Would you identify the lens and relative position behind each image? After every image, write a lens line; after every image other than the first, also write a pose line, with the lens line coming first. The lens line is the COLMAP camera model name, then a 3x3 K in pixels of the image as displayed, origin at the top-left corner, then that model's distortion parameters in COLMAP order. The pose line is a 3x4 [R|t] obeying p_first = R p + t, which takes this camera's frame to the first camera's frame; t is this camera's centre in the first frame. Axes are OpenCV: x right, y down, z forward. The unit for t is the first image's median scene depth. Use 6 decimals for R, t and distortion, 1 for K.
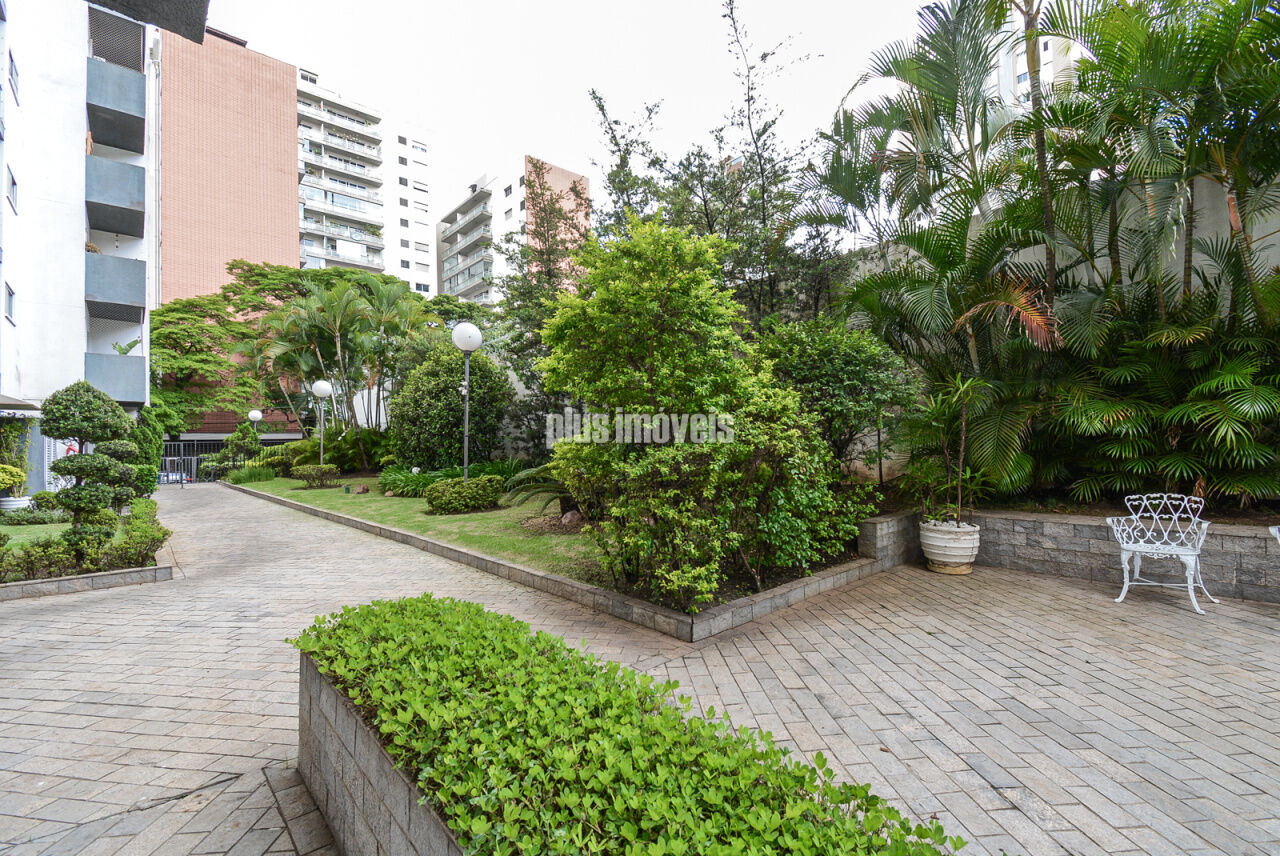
lens RADIAL K [[559.8, 0, 647.6], [0, 559.8, 442.4], [0, 0, 1]] dist [0.047294, -0.025752]
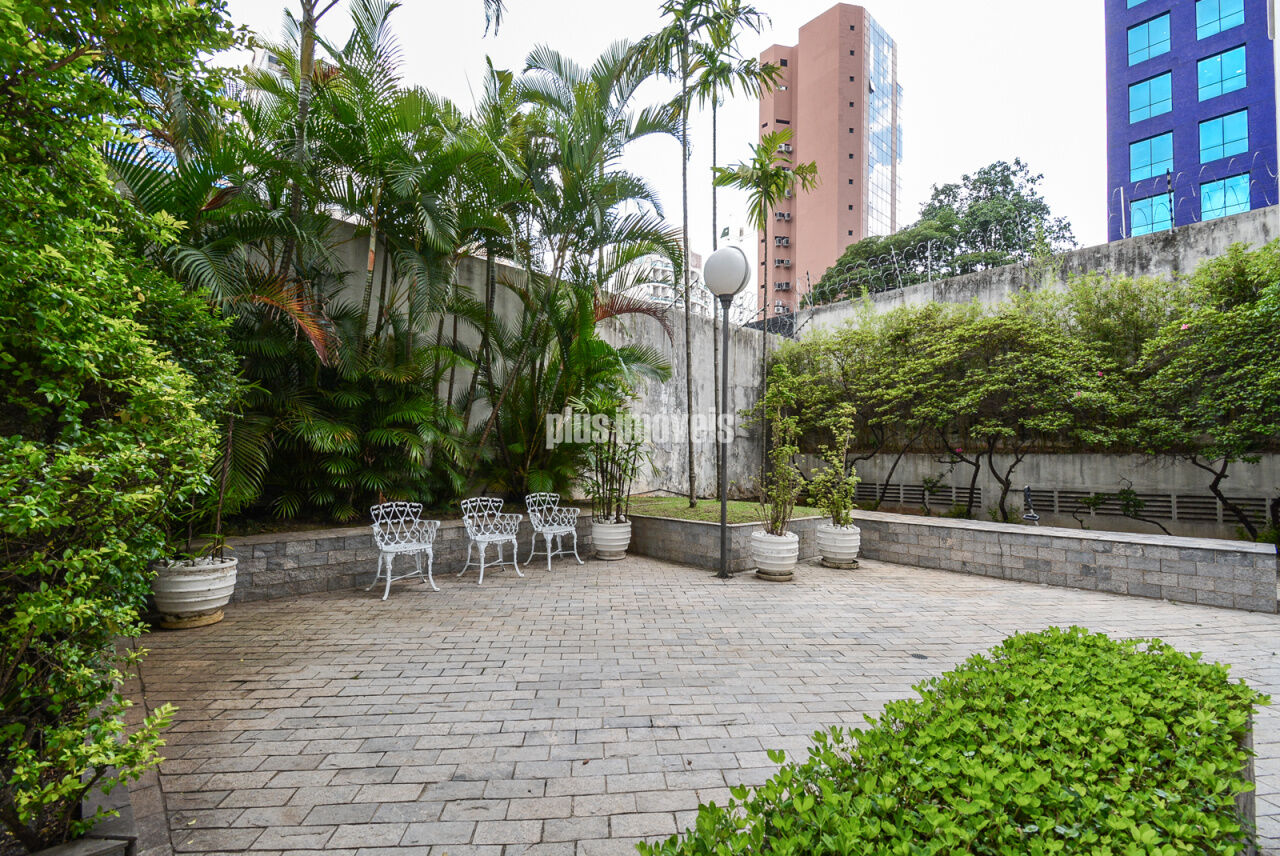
lens RADIAL K [[559.8, 0, 647.6], [0, 559.8, 442.4], [0, 0, 1]] dist [0.047294, -0.025752]
pose [[-0.001156, 0.050424, 0.998727, -0.306998], [-0.010221, 0.998675, -0.050433, 0.017332], [-0.999947, -0.010266, -0.000639, 0.461036]]
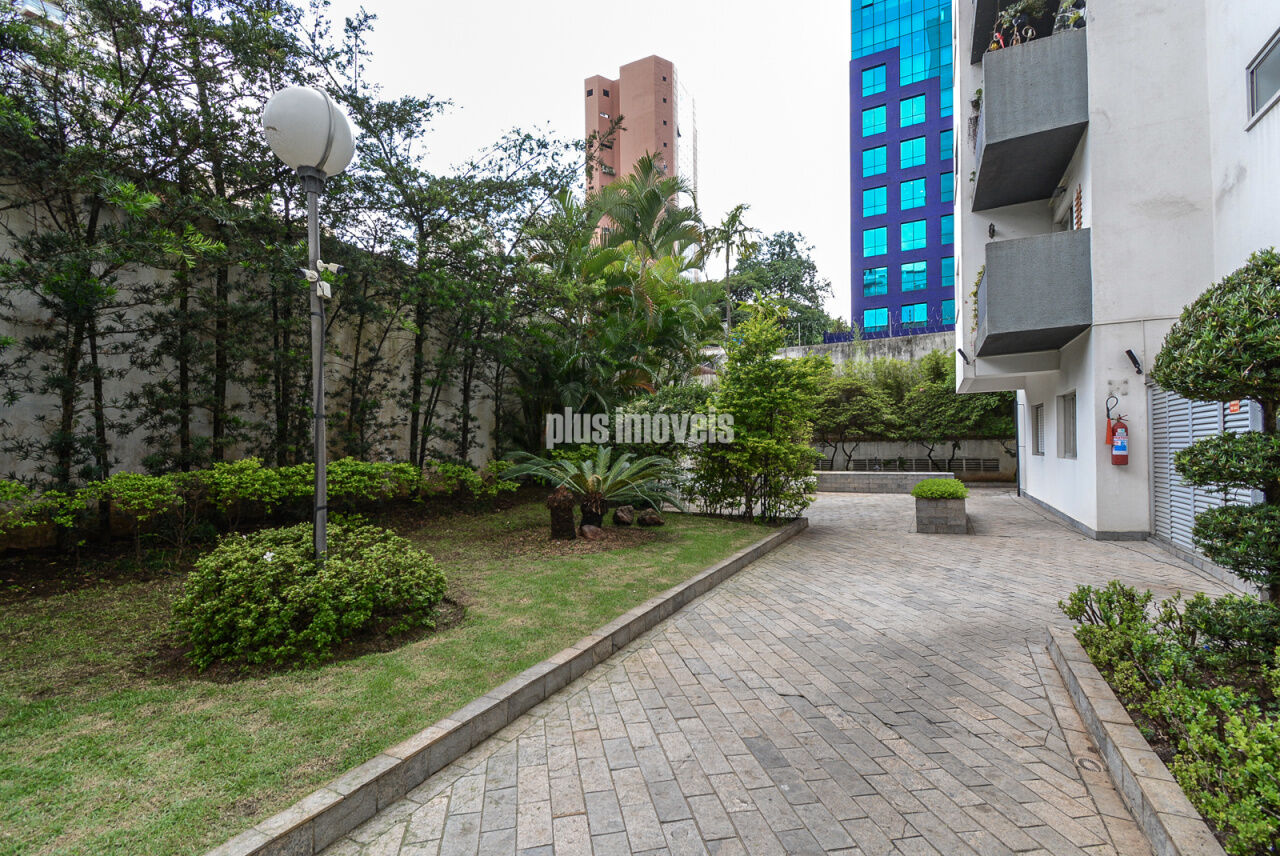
lens RADIAL K [[567.4, 0, 643.8], [0, 567.4, 437.7], [0, 0, 1]] dist [0.048294, -0.027316]
pose [[-0.360942, 0.041363, 0.931671, -1.104463], [0.016365, 0.999143, -0.038018, 0.033641], [-0.932445, 0.001525, -0.361310, 1.440457]]
